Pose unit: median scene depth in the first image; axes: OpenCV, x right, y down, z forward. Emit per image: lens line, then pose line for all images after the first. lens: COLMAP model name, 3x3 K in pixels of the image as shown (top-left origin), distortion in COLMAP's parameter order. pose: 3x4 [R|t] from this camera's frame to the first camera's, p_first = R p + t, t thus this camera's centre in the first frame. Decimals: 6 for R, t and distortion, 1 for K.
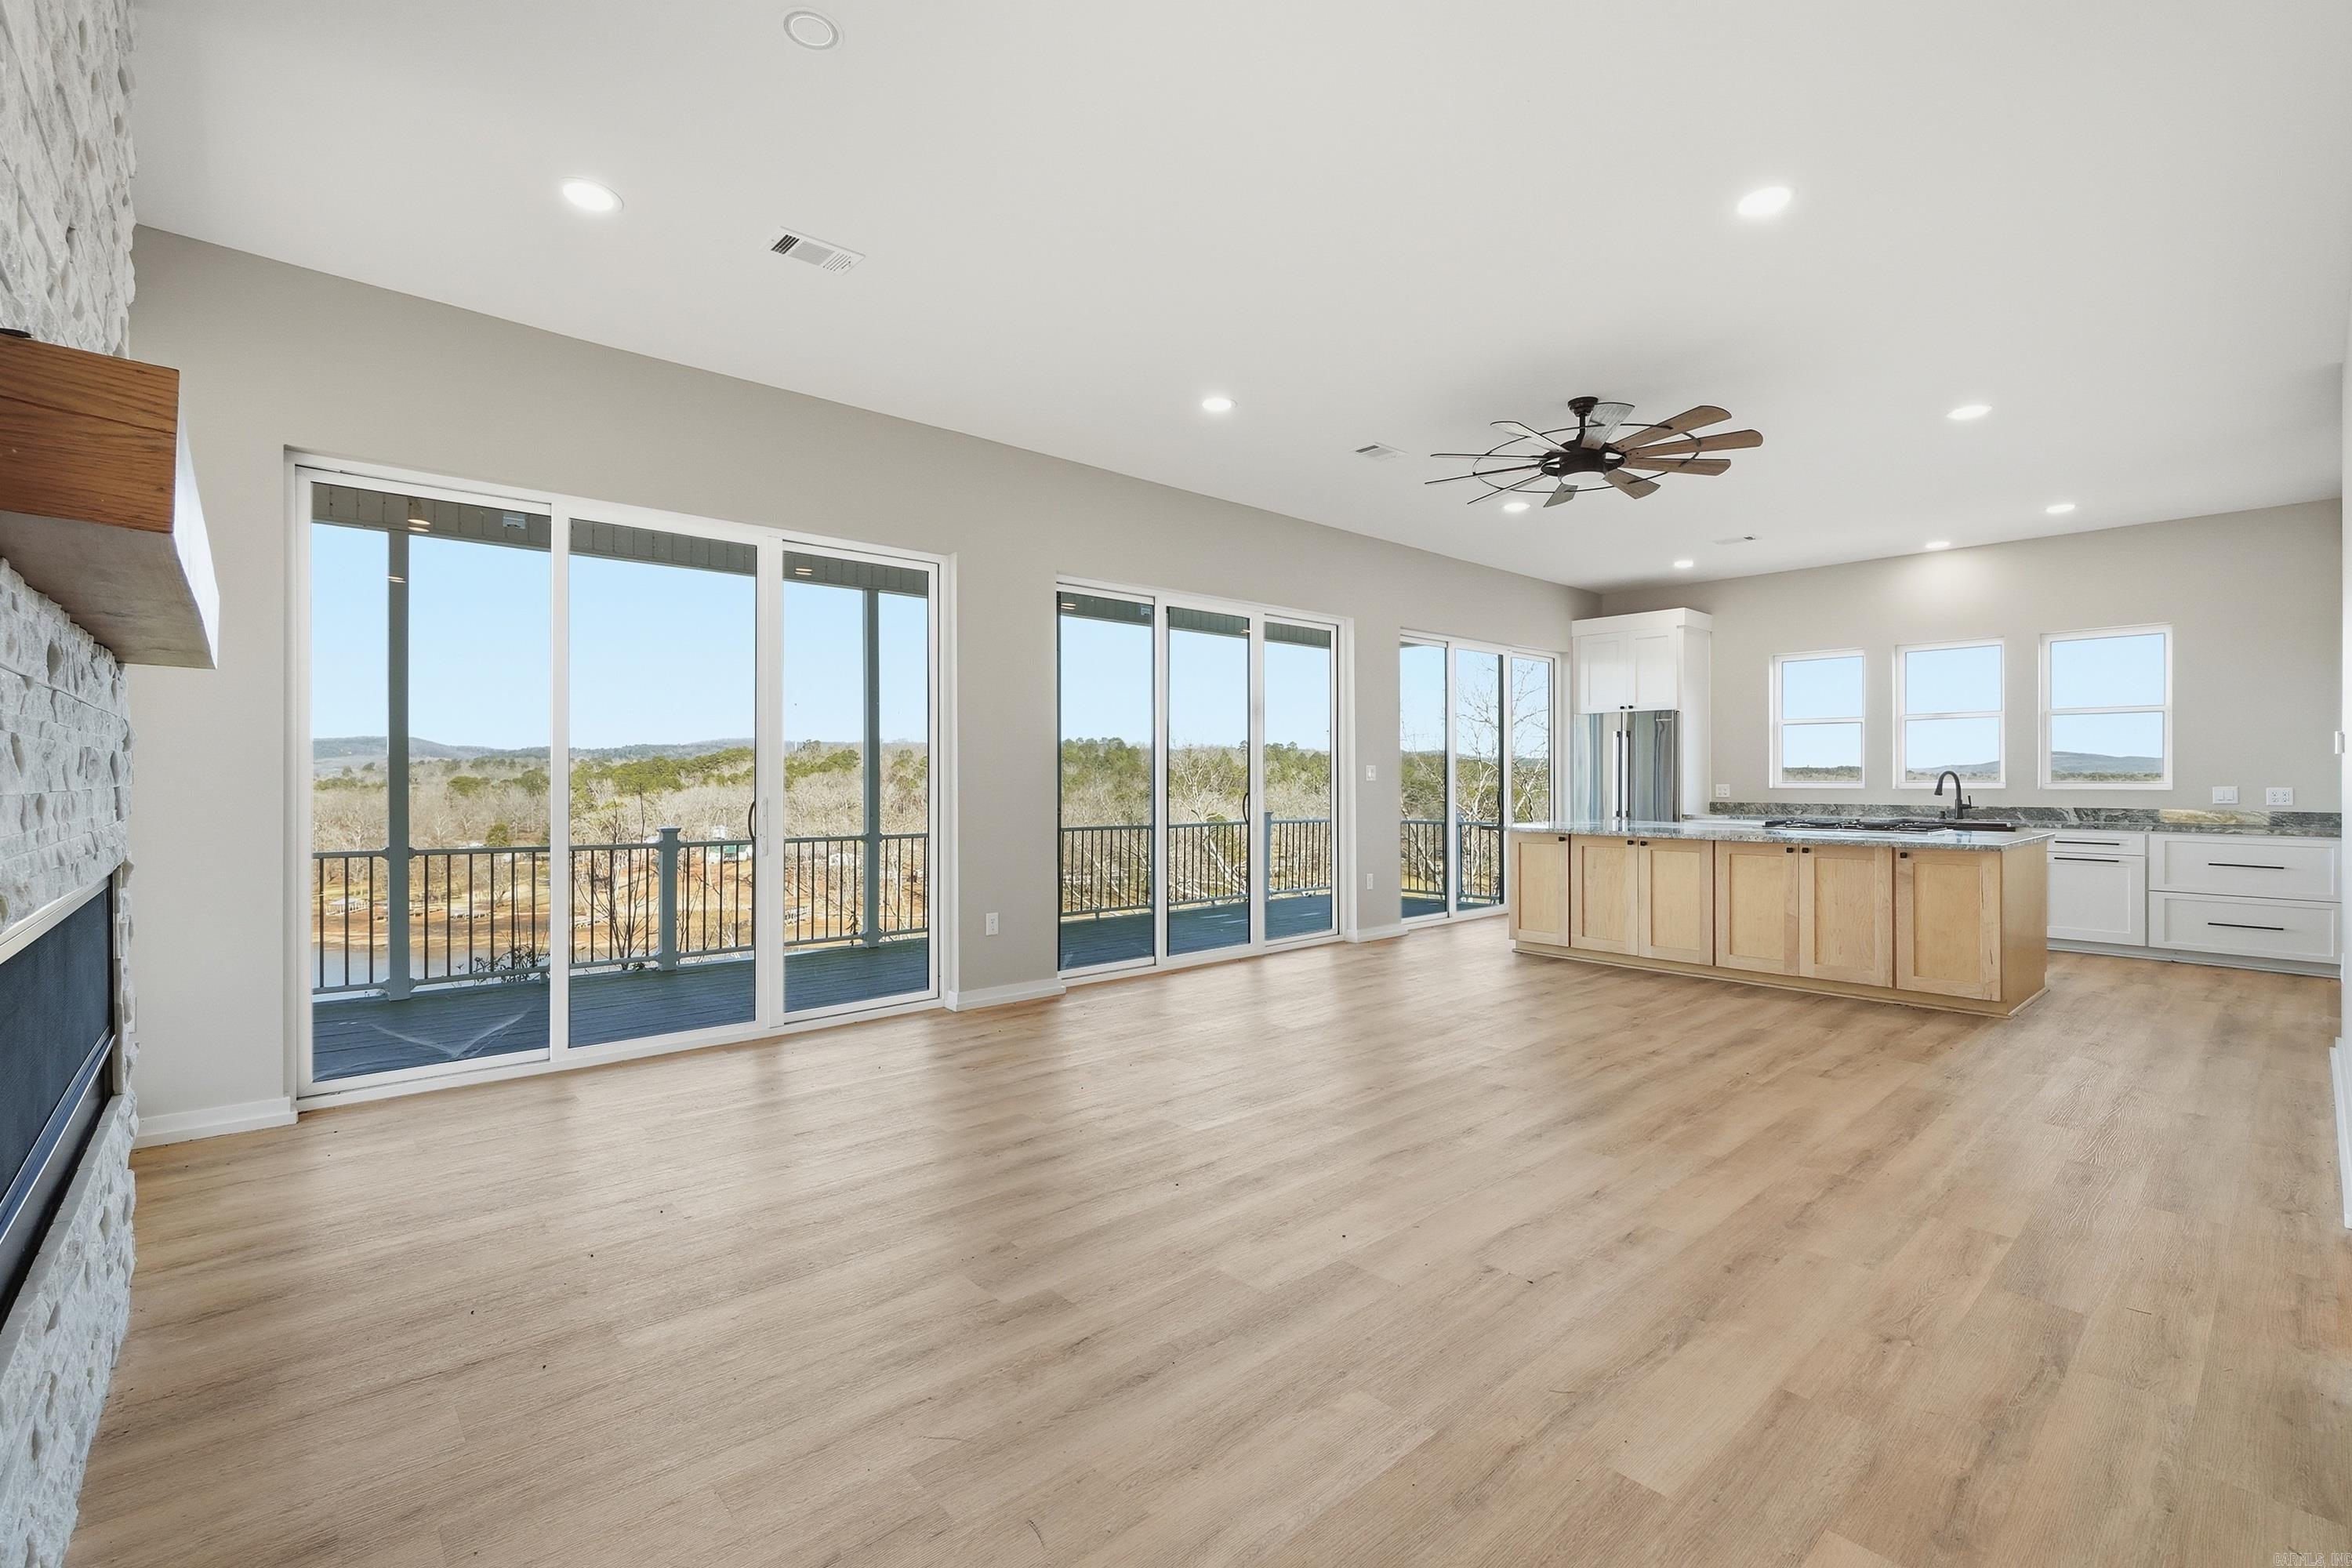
lens RADIAL K [[1026.8, 0, 1170.9], [0, 1026.8, 777.0], [0, 0, 1]] dist [-0.012214, 0.005516]
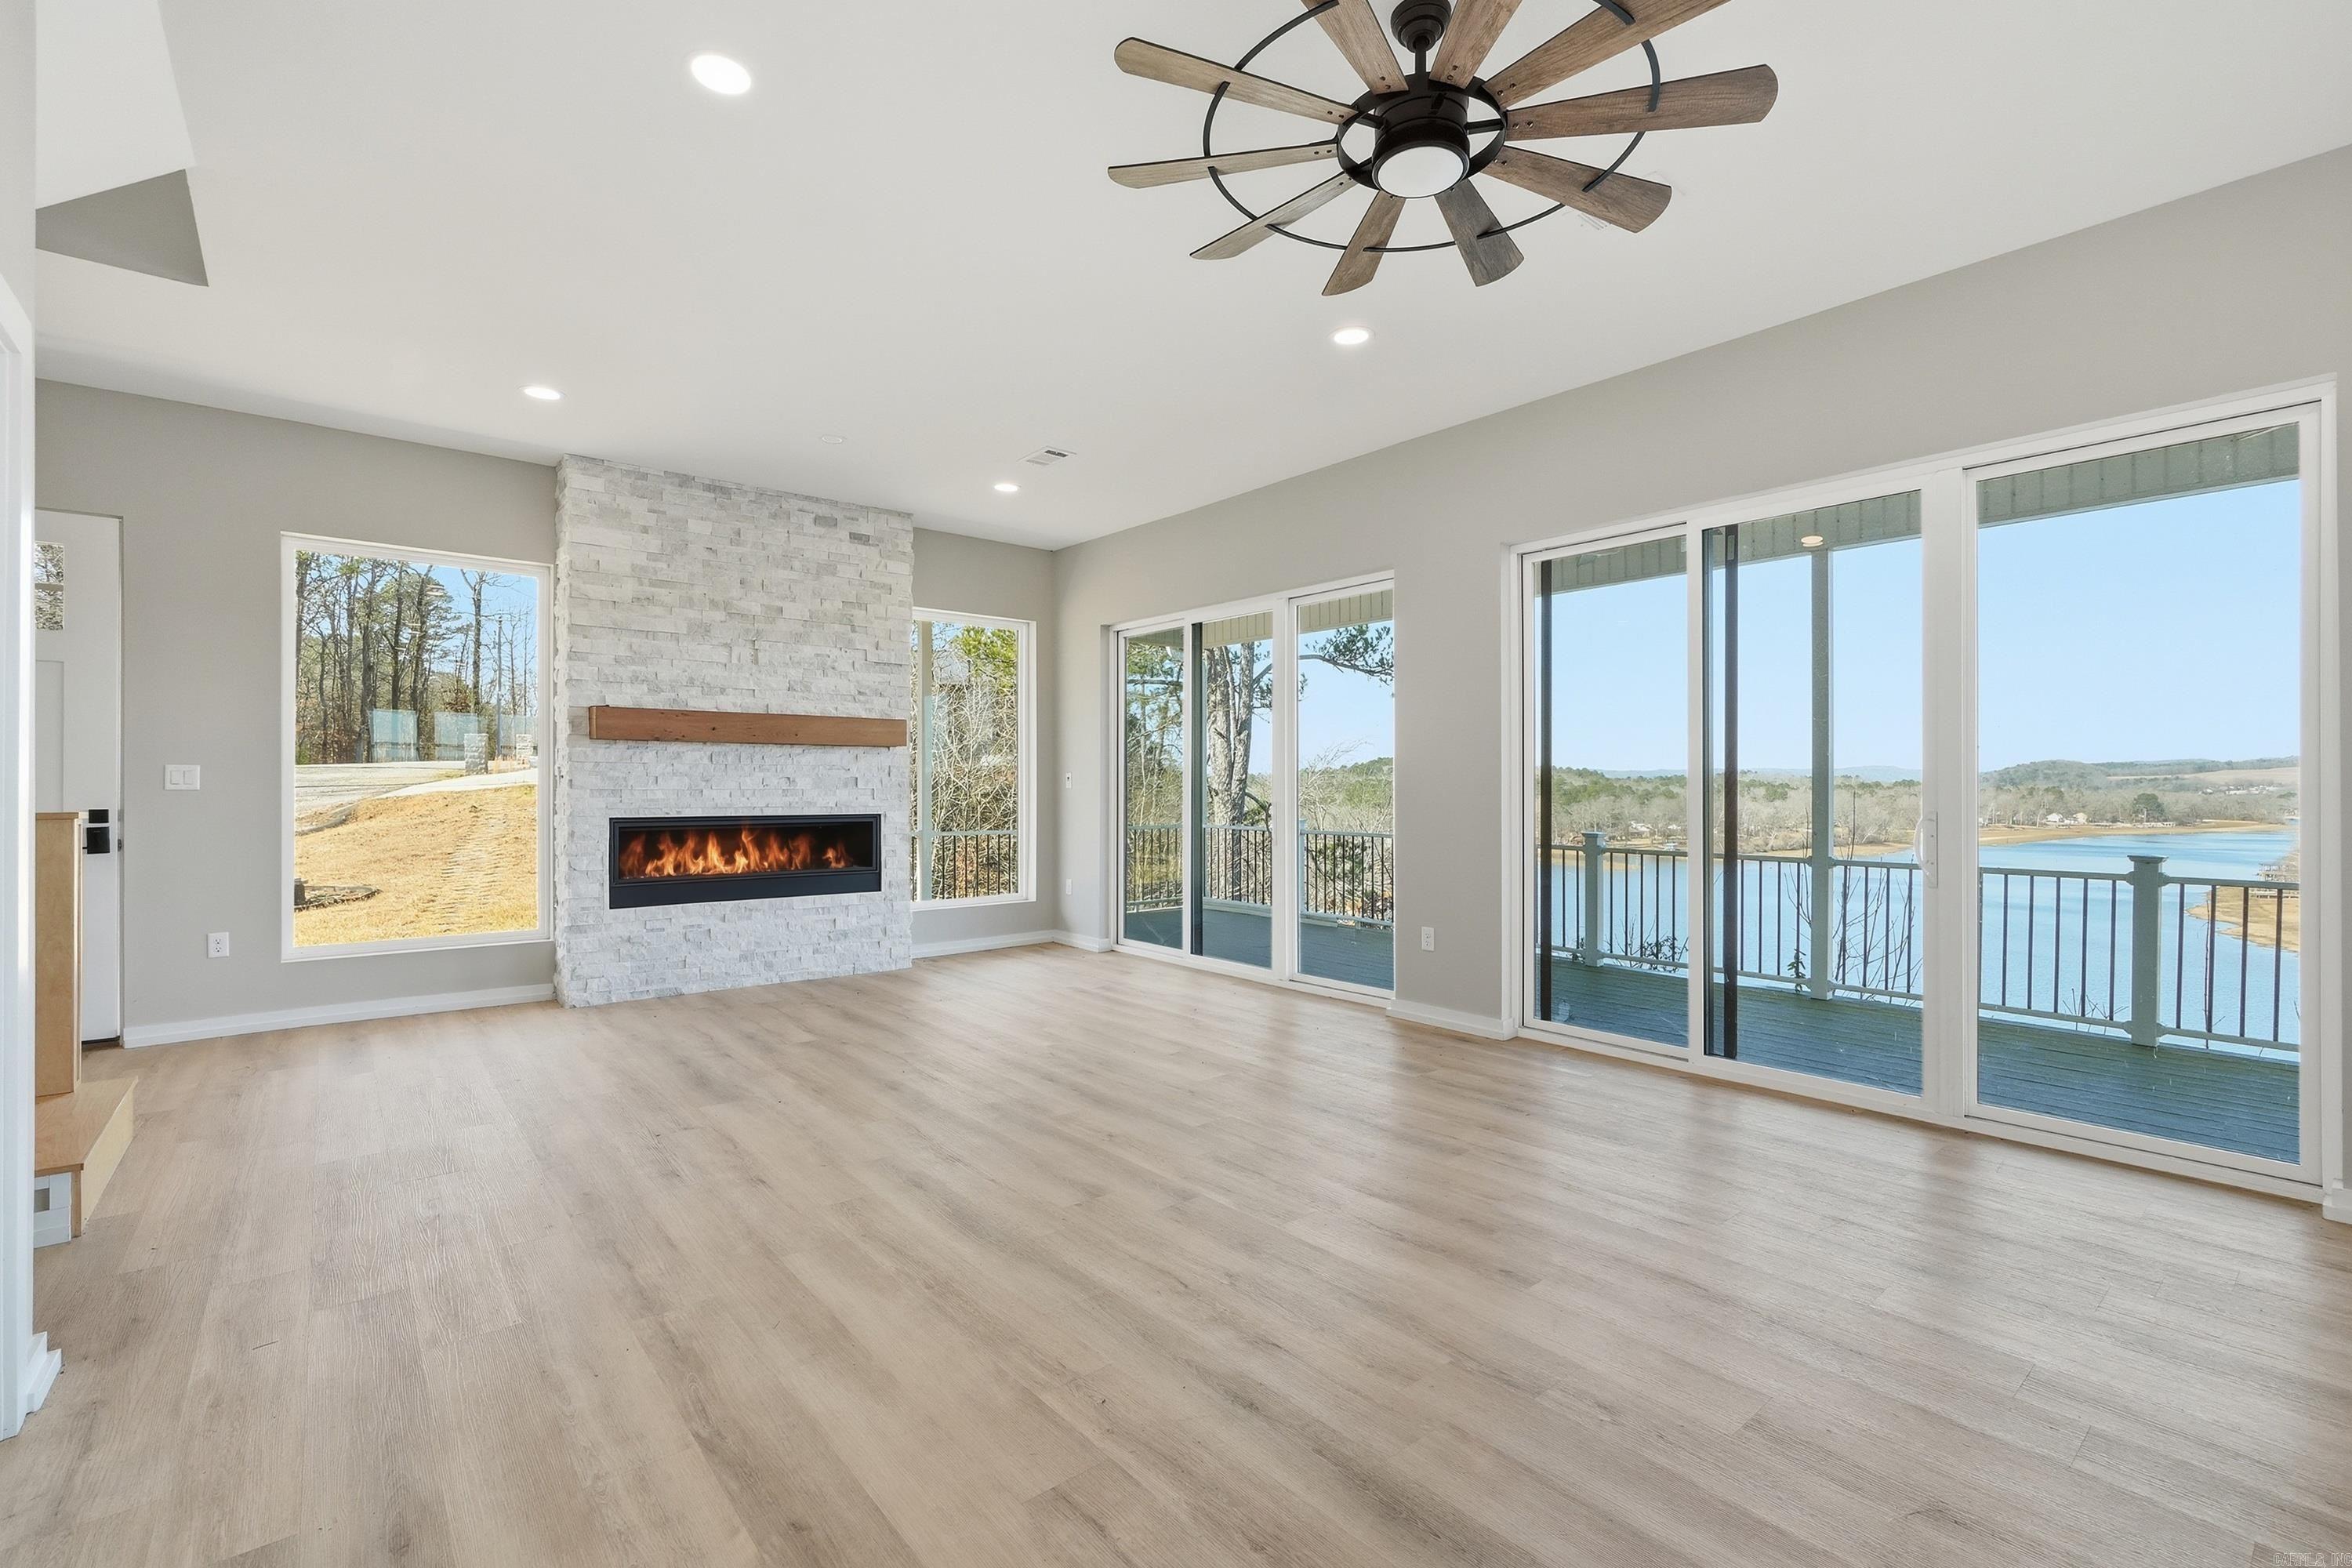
lens RADIAL K [[1028.3, 0, 1170.5], [0, 1028.3, 785.7], [0, 0, 1]] dist [-0.012449, 0.005894]
pose [[-0.036922, 0.000183, -0.999318, 0.608030], [-0.000439, 1.000000, 0.000199, 0.000193], [0.999318, 0.000446, -0.036922, 0.610609]]
